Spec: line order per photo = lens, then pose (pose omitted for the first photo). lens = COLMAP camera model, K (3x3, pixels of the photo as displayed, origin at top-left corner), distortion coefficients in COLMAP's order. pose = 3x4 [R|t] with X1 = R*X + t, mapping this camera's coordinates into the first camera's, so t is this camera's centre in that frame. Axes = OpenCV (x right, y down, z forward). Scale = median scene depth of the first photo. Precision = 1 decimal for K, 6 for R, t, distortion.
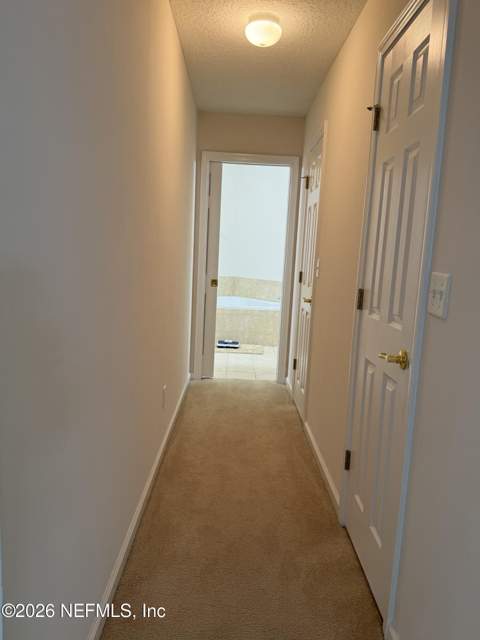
lens RADIAL K [[454.5, 0, 240.0], [0, 454.5, 320.0], [0, 0, 1]] dist [0.058160, -0.001427]
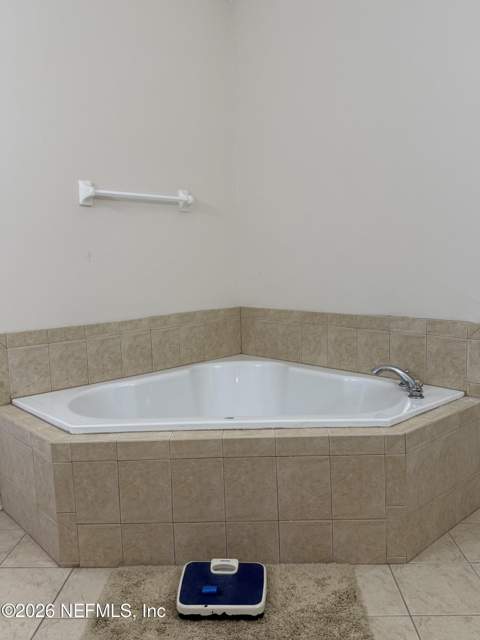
lens RADIAL K [[454.5, 0, 240.0], [0, 454.5, 320.0], [0, 0, 1]] dist [0.058160, -0.001427]
pose [[0.995469, -0.075616, -0.057644, 0.010053], [0.074315, 0.996937, -0.024384, -0.087950], [0.059312, 0.019990, 0.998039, 0.716753]]
